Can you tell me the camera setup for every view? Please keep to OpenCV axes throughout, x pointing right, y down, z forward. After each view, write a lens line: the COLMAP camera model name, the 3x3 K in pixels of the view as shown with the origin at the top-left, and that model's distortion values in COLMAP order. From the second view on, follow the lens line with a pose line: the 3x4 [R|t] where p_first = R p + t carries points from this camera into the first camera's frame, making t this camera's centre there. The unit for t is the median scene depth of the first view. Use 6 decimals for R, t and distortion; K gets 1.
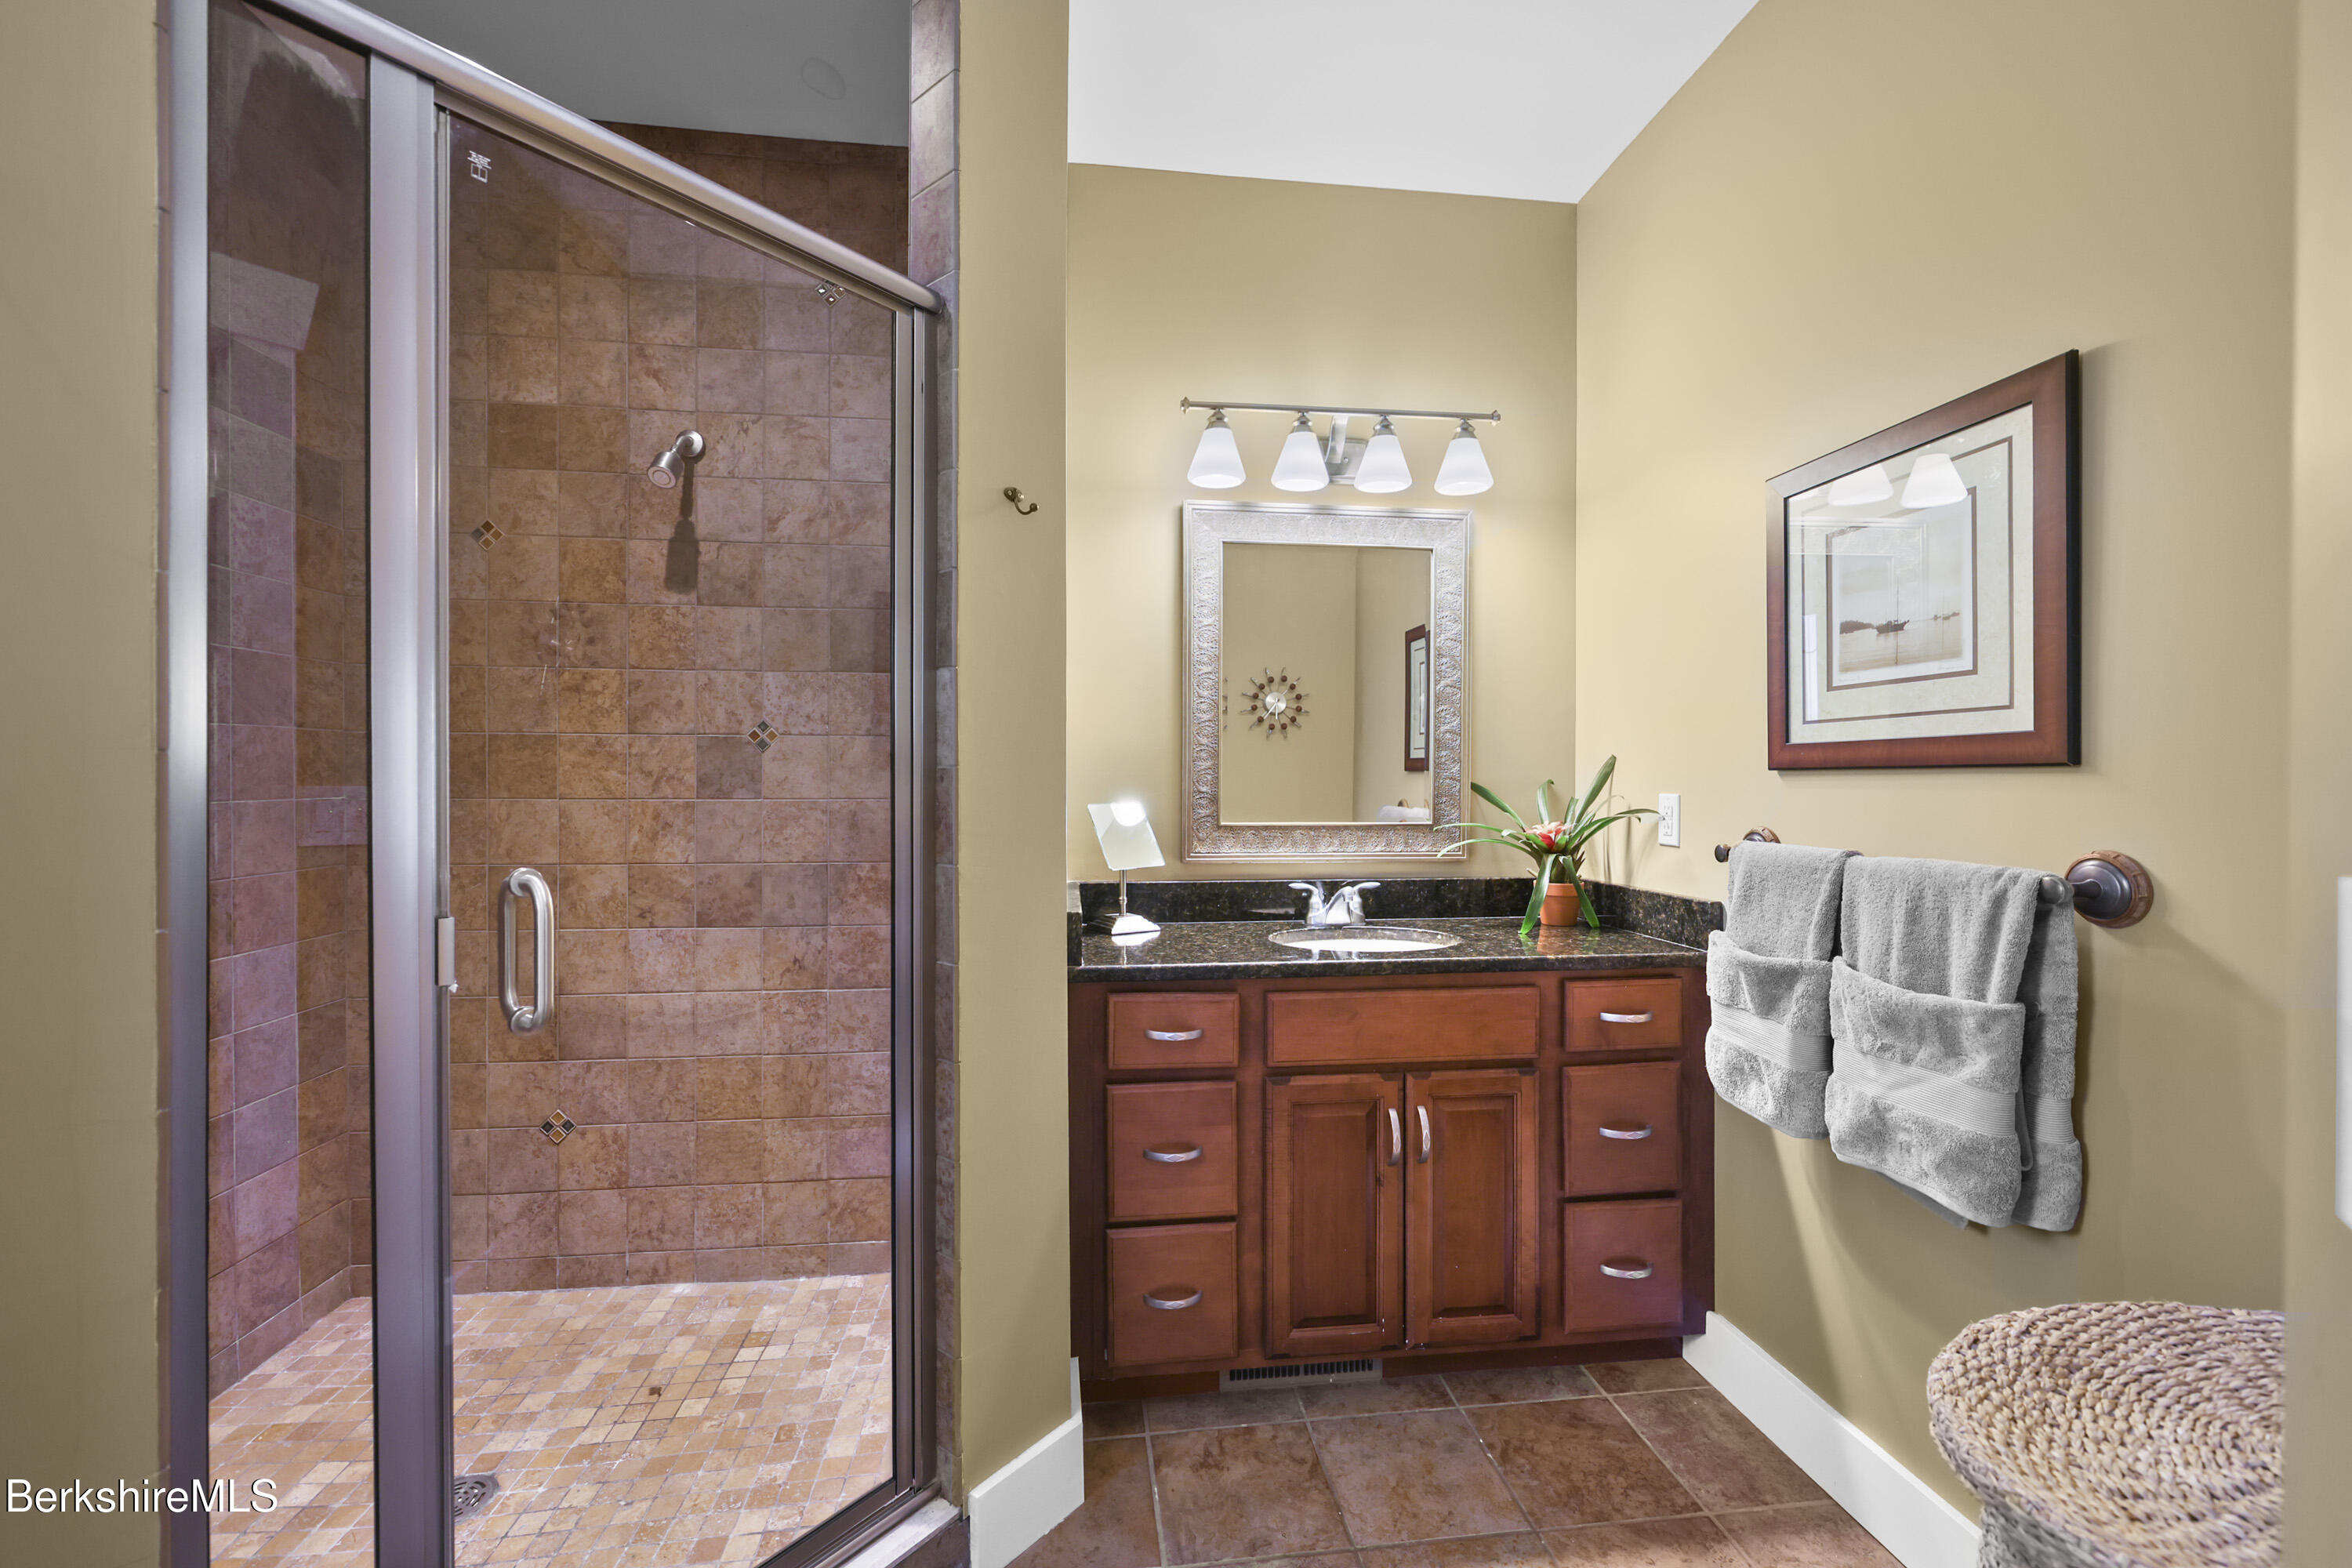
lens RADIAL K [[963.0, 0, 1172.8], [0, 963.0, 781.9], [0, 0, 1]] dist [0.003381, 0.000680]
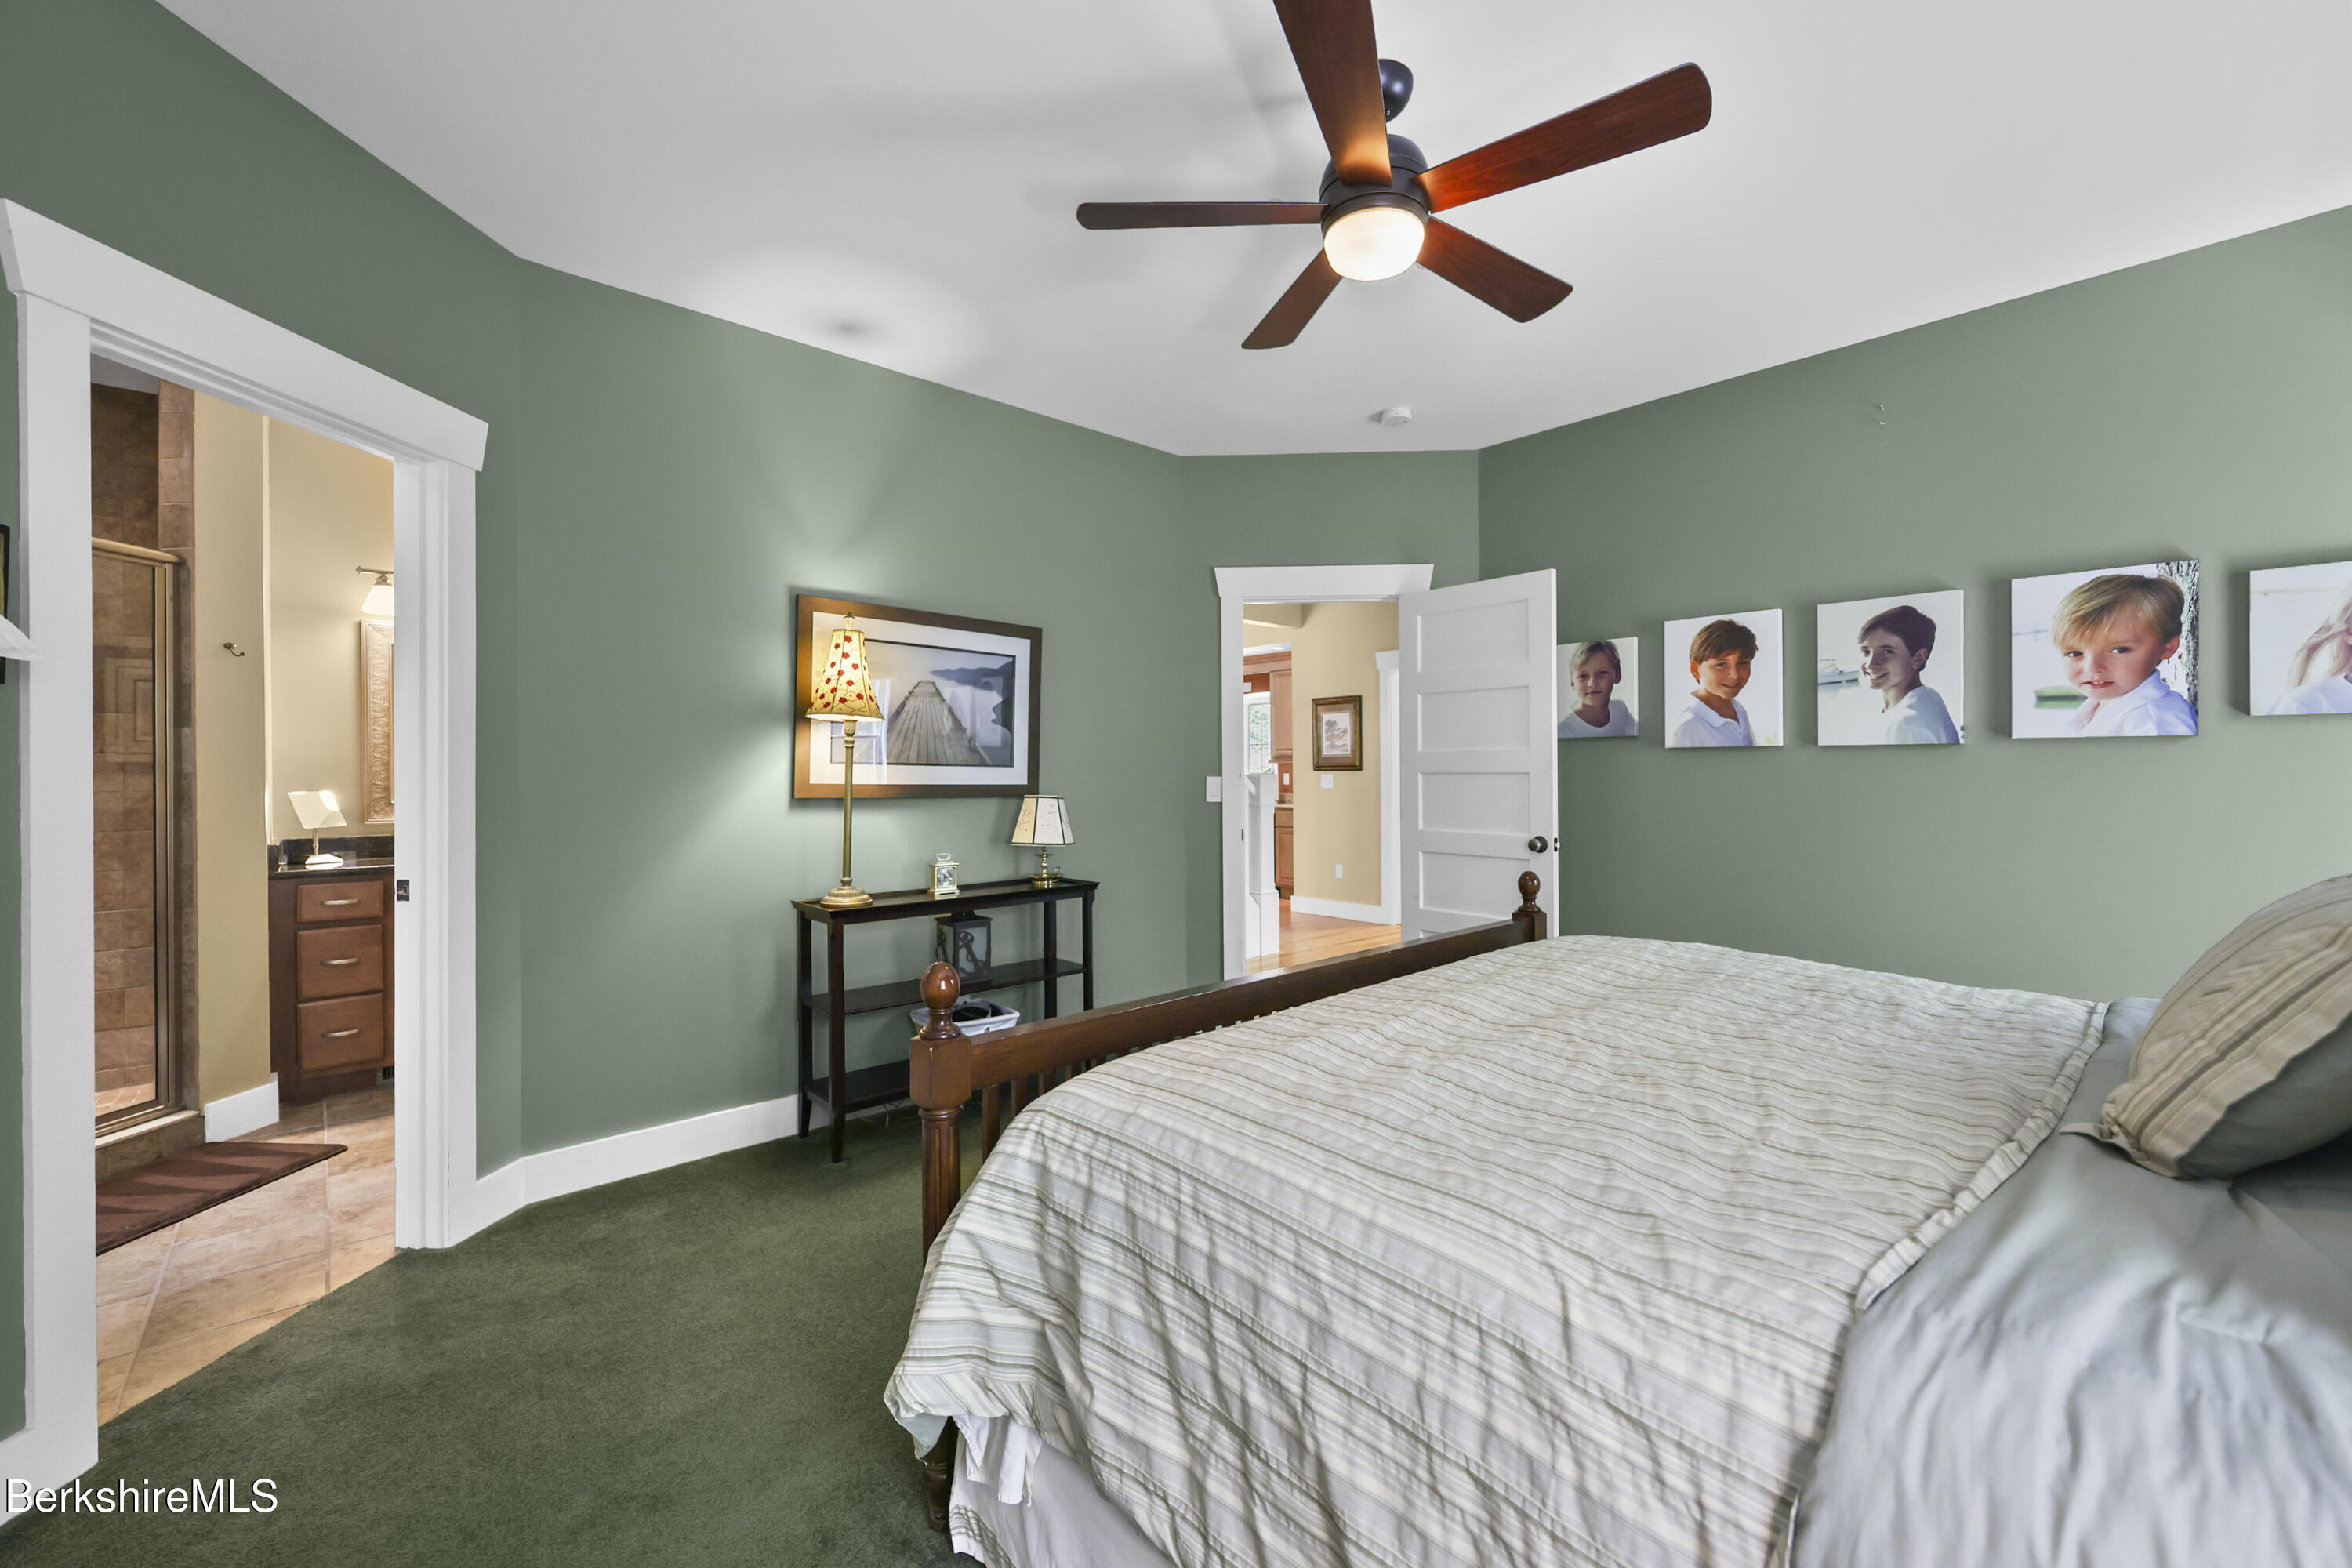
lens RADIAL K [[963.0, 0, 1196.2], [0, 963.0, 773.2], [0, 0, 1]] dist [0.003381, 0.000680]
pose [[0.803696, -0.005595, 0.595014, 0.248753], [0.006818, 0.999977, 0.000193, 0.000770], [-0.595001, 0.003902, 0.803715, -1.777007]]
